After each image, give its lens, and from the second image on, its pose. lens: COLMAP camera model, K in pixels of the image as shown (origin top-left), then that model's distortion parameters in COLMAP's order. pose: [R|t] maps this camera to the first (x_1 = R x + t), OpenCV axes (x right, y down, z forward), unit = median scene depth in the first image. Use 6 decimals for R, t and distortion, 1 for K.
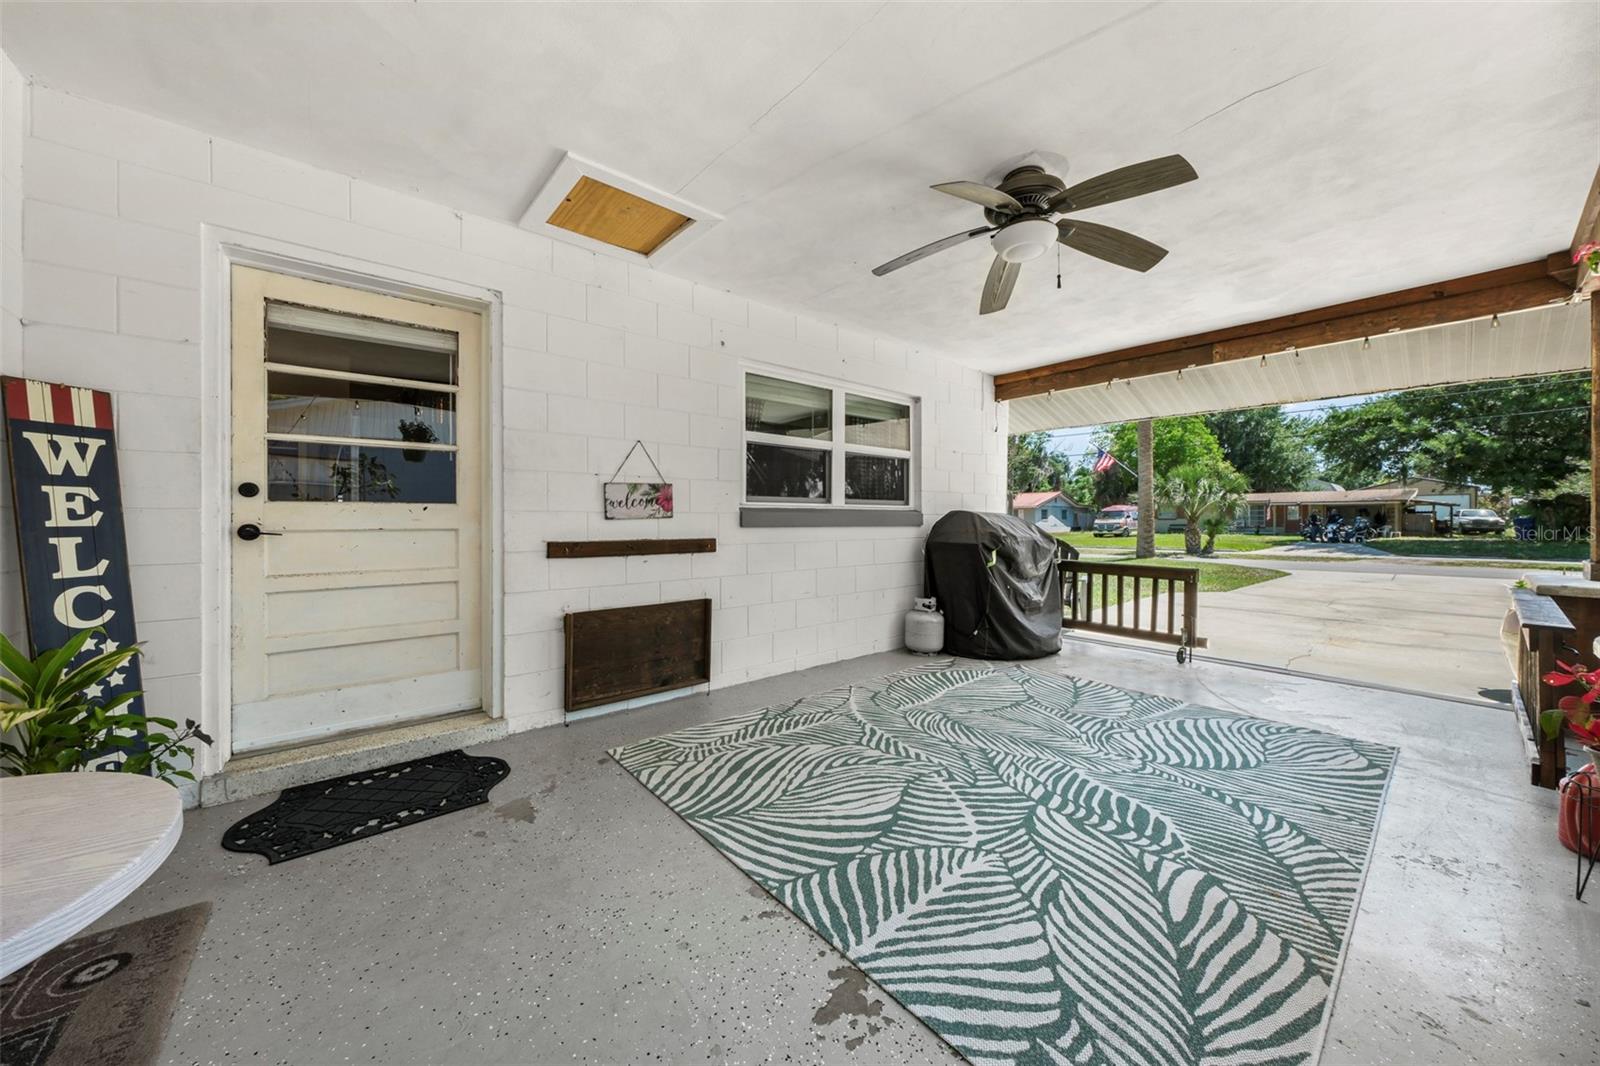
lens RADIAL K [[553.7, 0, 807.5], [0, 553.7, 525.3], [0, 0, 1]] dist [-0.001747, 0.000369]
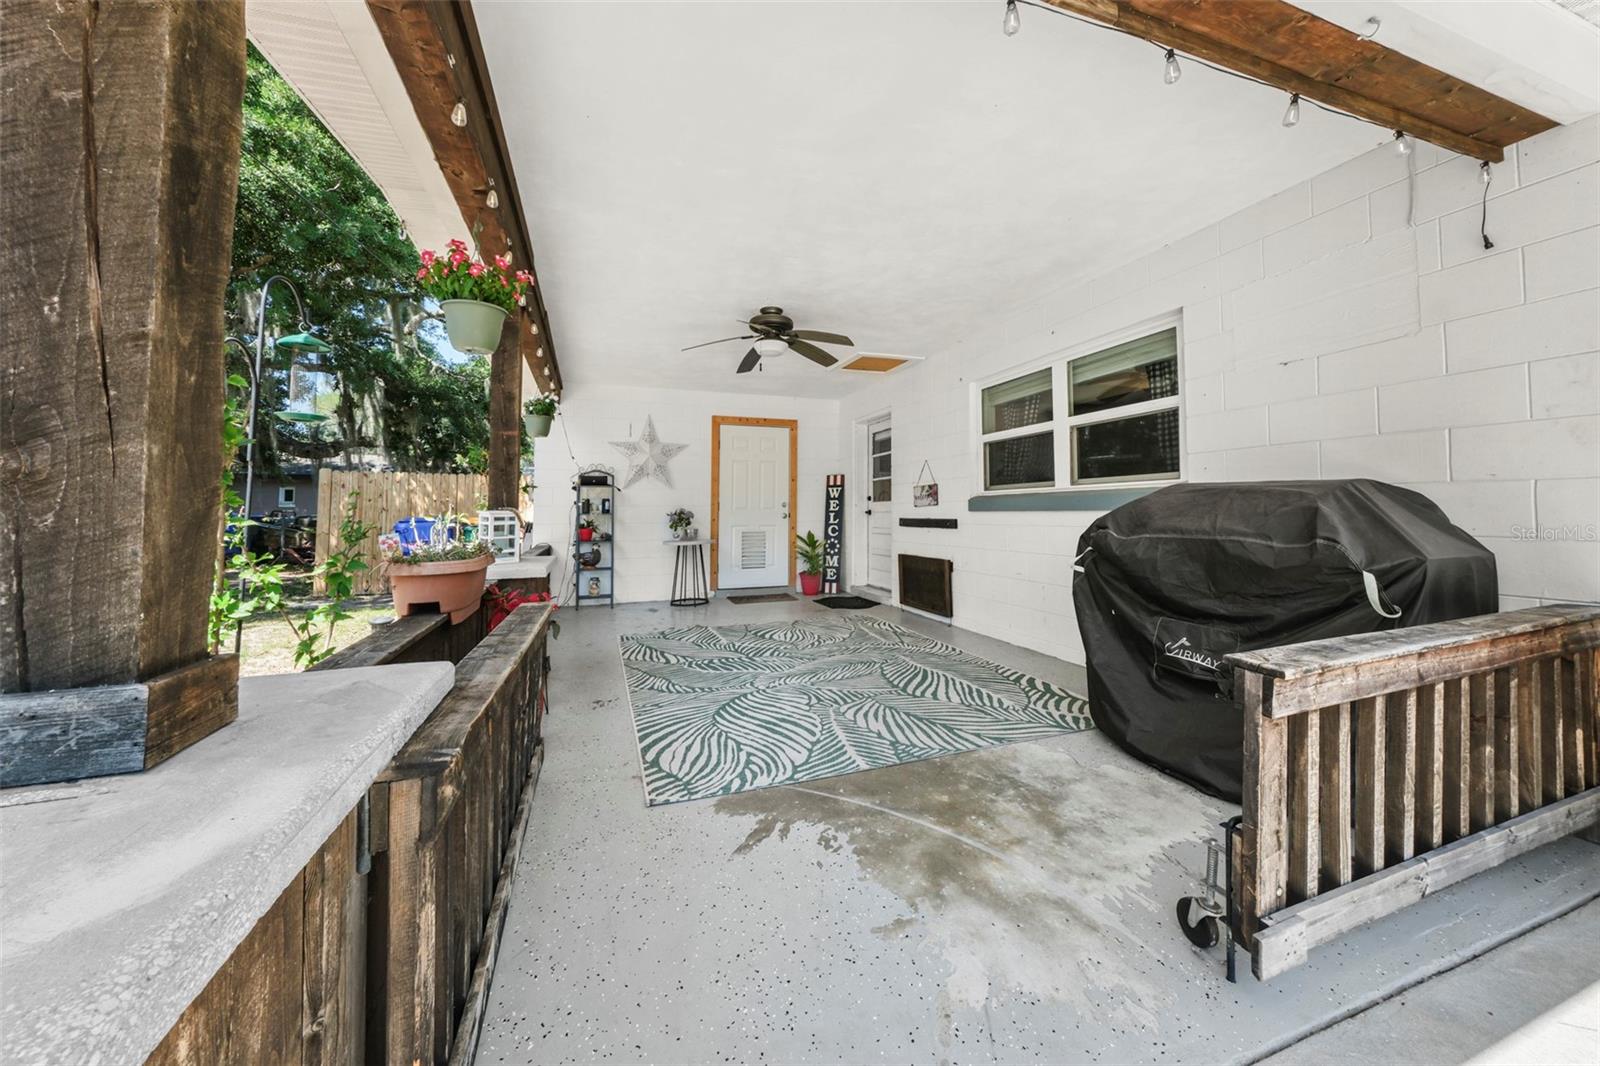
lens RADIAL K [[553.7, 0, 787.9], [0, 553.7, 502.9], [0, 0, 1]] dist [-0.001747, 0.000369]
pose [[-0.363680, -0.016844, -0.931372, 1.577361], [-0.005716, 0.999858, -0.015851, 0.008174], [0.931506, -0.000441, -0.363725, 1.342873]]
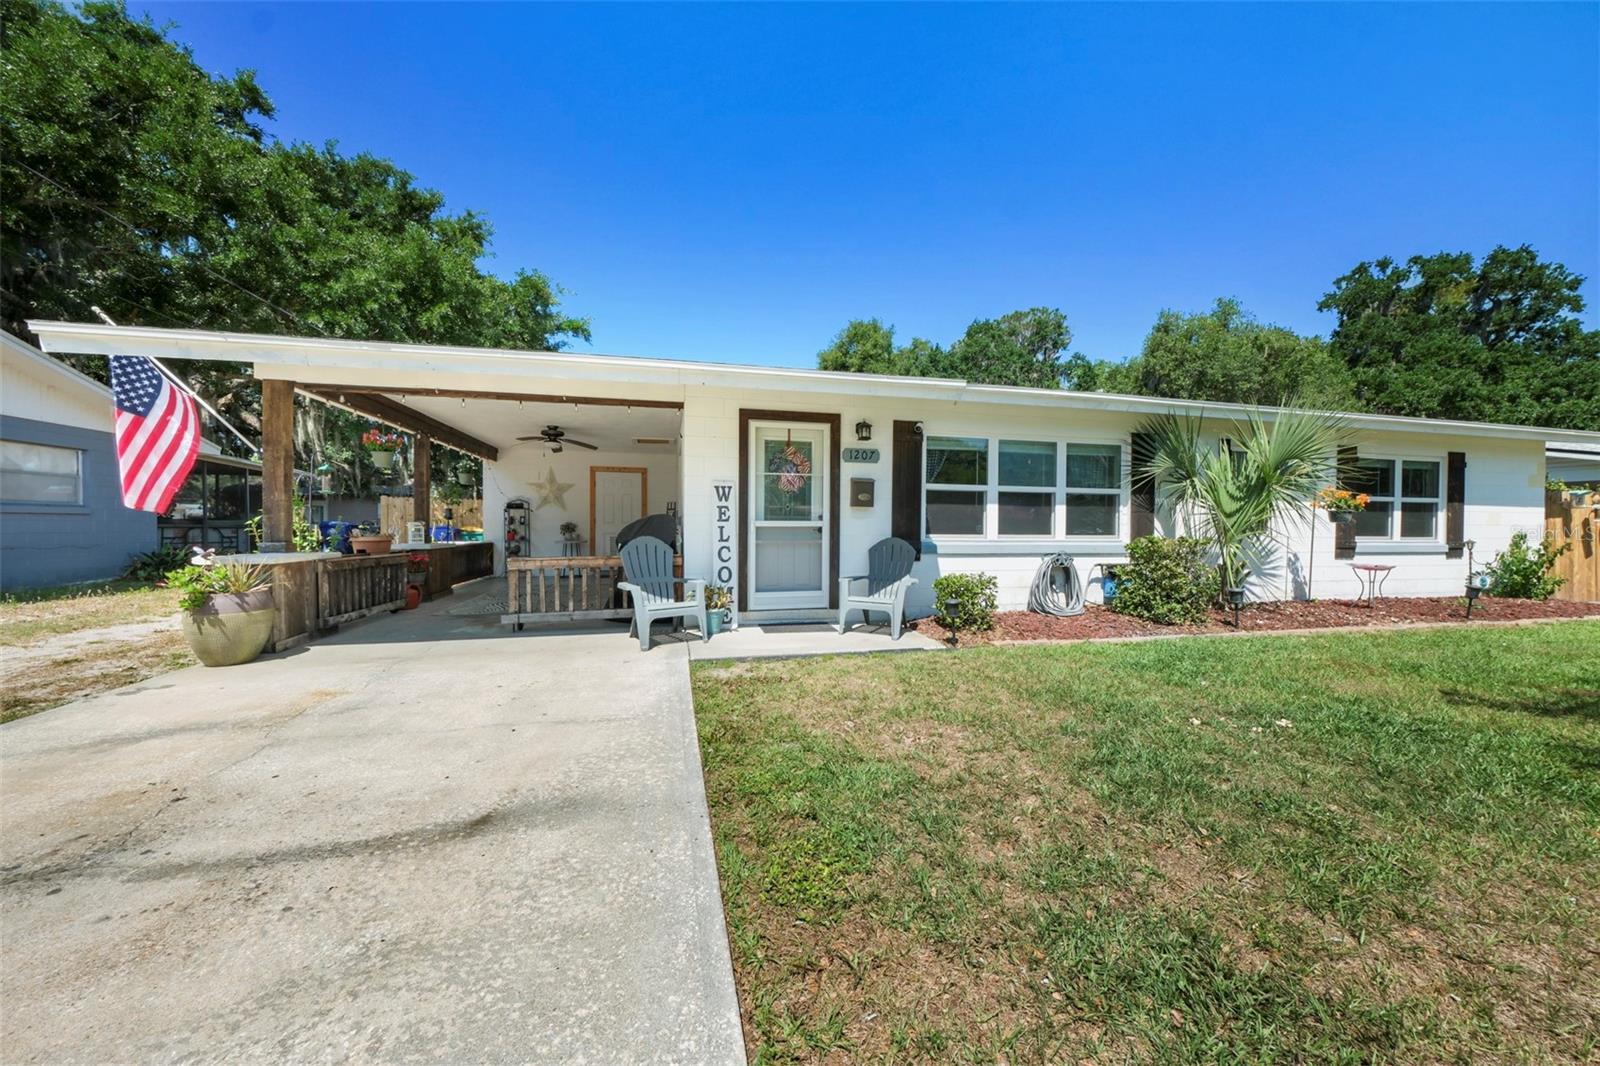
lens RADIAL K [[553.7, 0, 804.6], [0, 553.7, 526.8], [0, 0, 1]] dist [-0.001747, 0.000369]
pose [[-0.465055, -0.004354, -0.885271, 2.263634], [-0.014567, 0.999890, 0.002735, -0.003002], [0.885162, 0.014167, -0.465068, 3.340186]]
